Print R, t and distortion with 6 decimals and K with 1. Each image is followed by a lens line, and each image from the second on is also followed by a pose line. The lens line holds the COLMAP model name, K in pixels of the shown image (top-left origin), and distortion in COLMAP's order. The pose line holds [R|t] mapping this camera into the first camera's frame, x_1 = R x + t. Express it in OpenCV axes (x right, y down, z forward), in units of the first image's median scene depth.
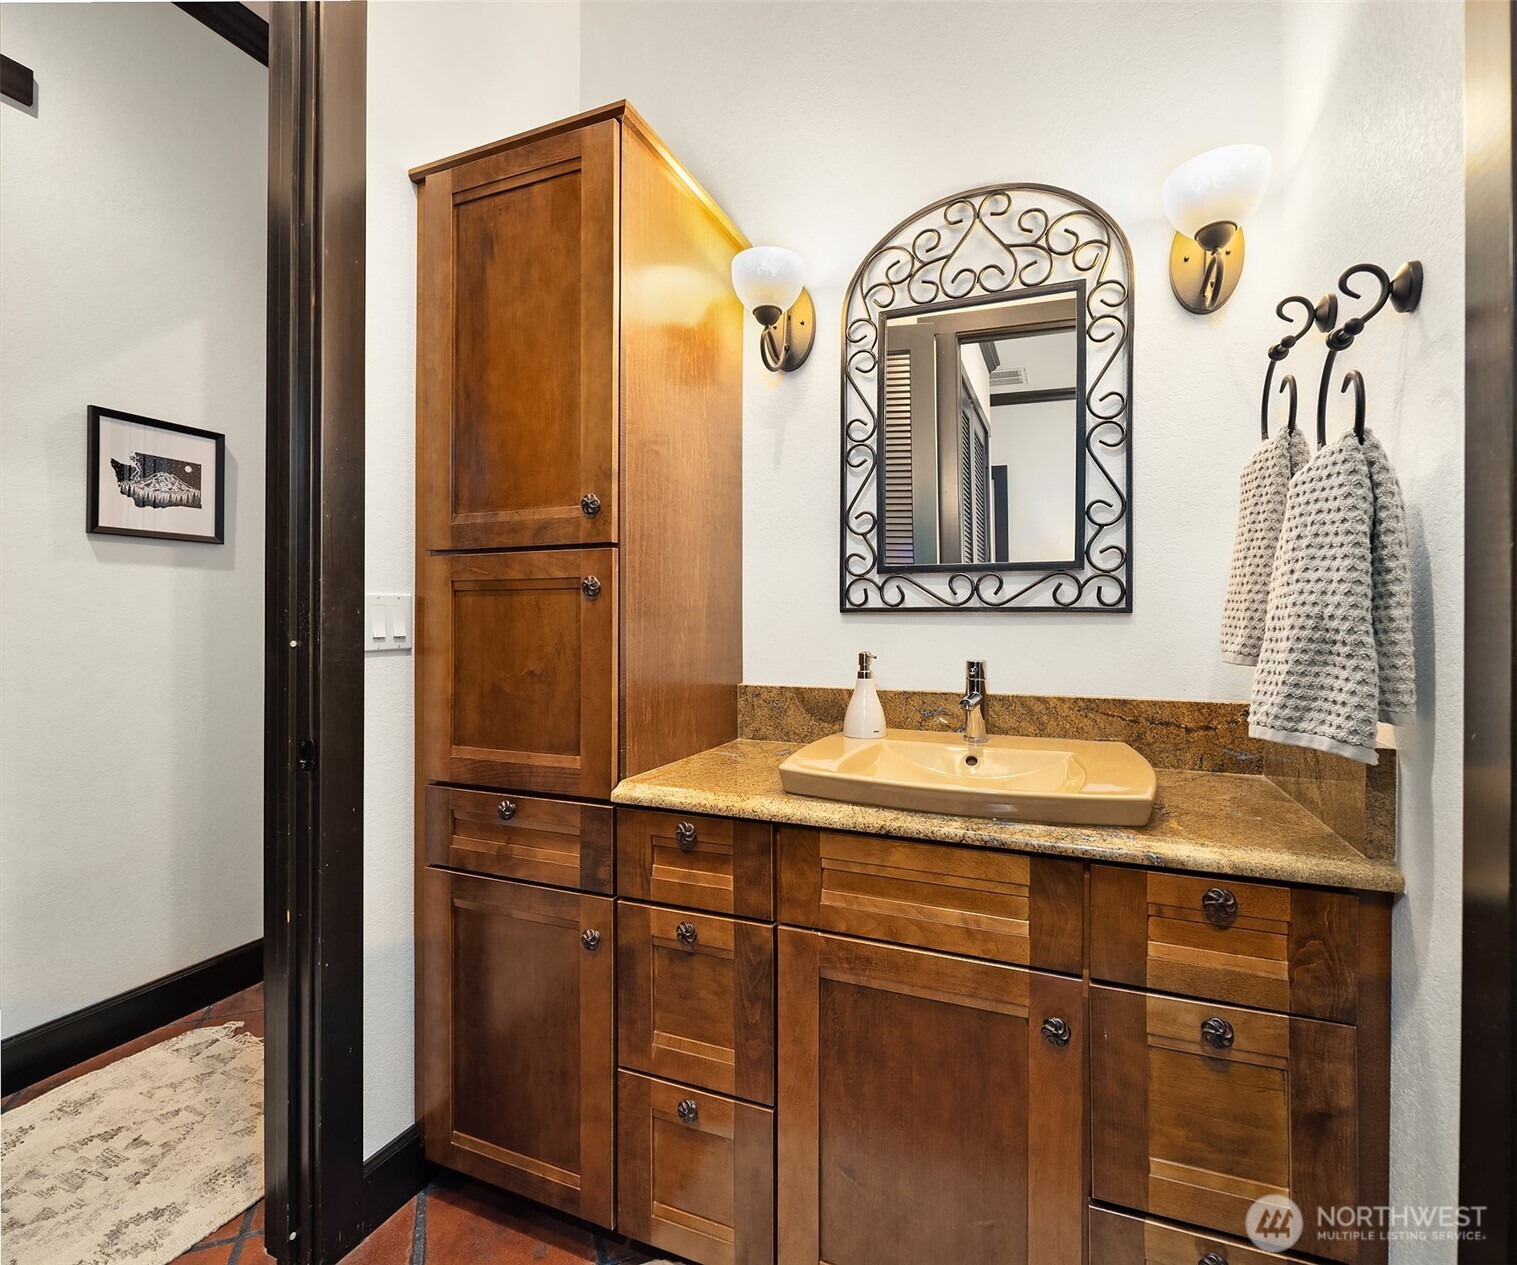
lens RADIAL K [[749.3, 0, 756.0], [0, 749.3, 622.5], [0, 0, 1]] dist [-0.000889, -0.002032]
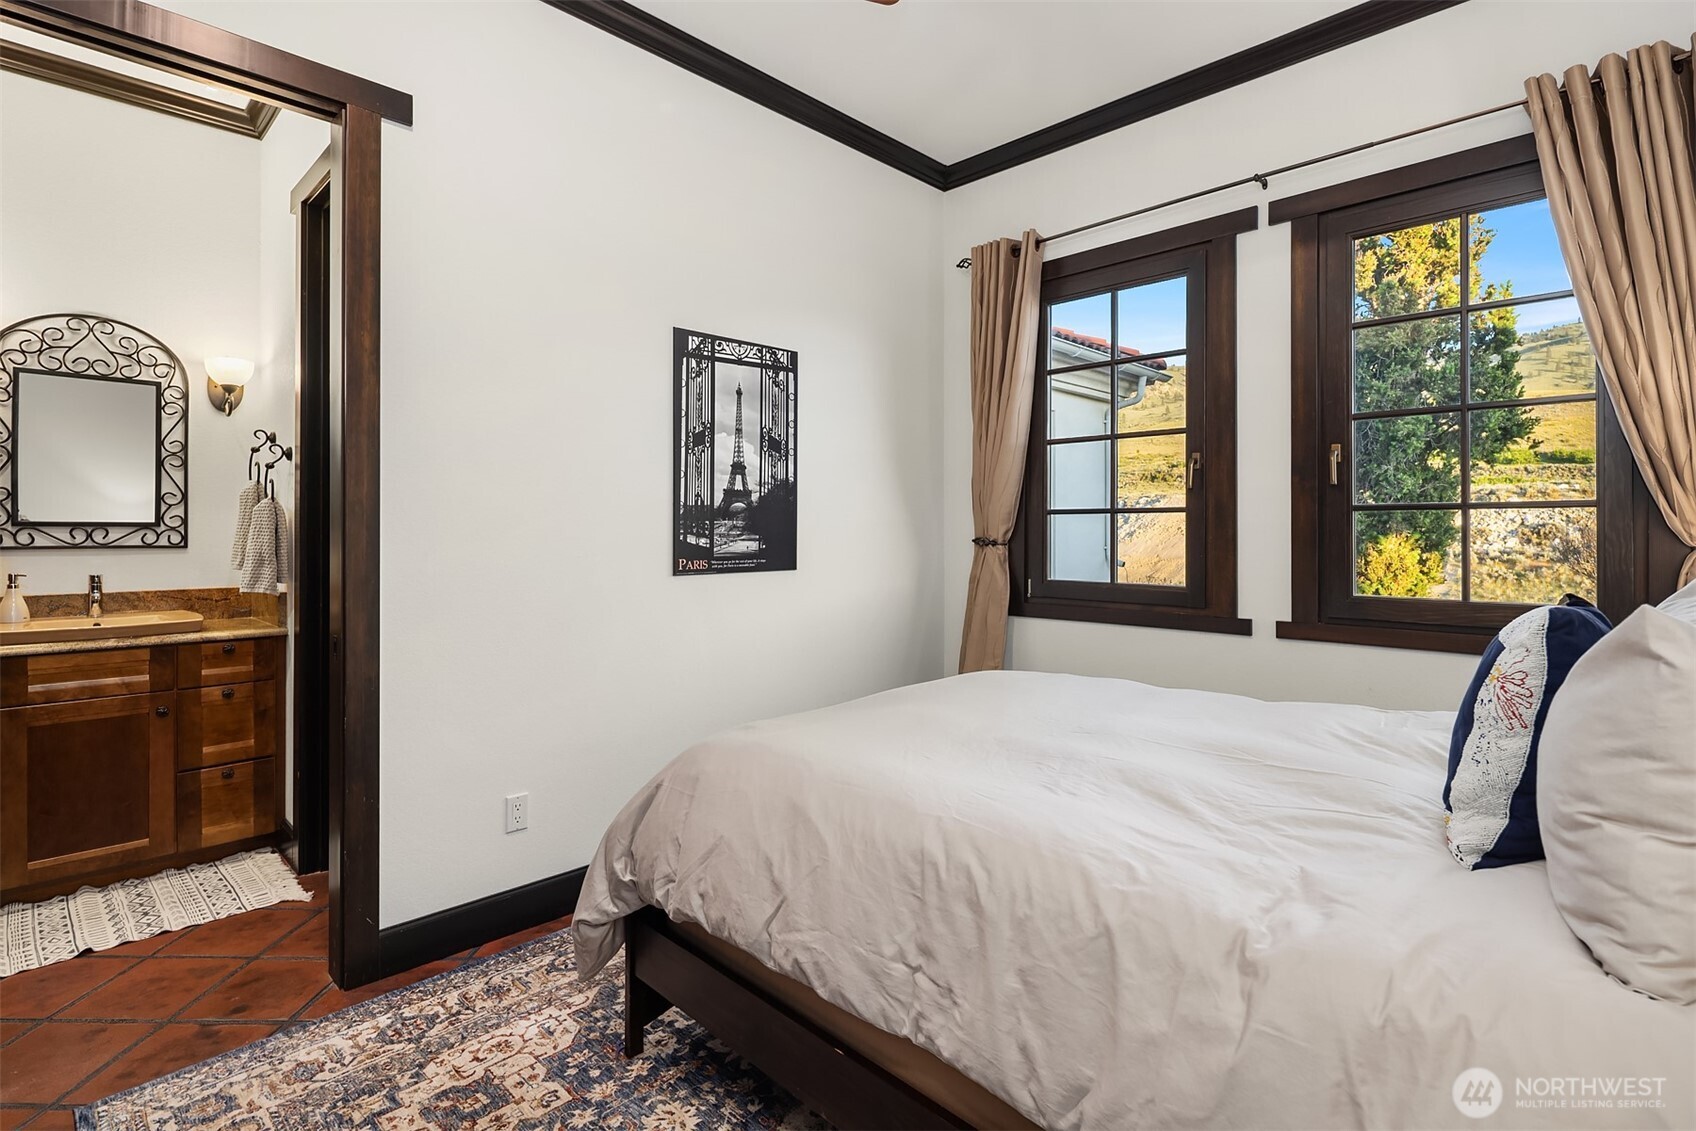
lens RADIAL K [[822.4, 0, 833.0], [0, 822.4, 526.7], [0, 0, 1]] dist [0.005599, -0.002885]
pose [[0.389893, 0.003827, 0.920852, -0.897981], [0.004197, 0.999974, -0.005933, -0.050223], [-0.920851, 0.006178, 0.389867, -1.528600]]
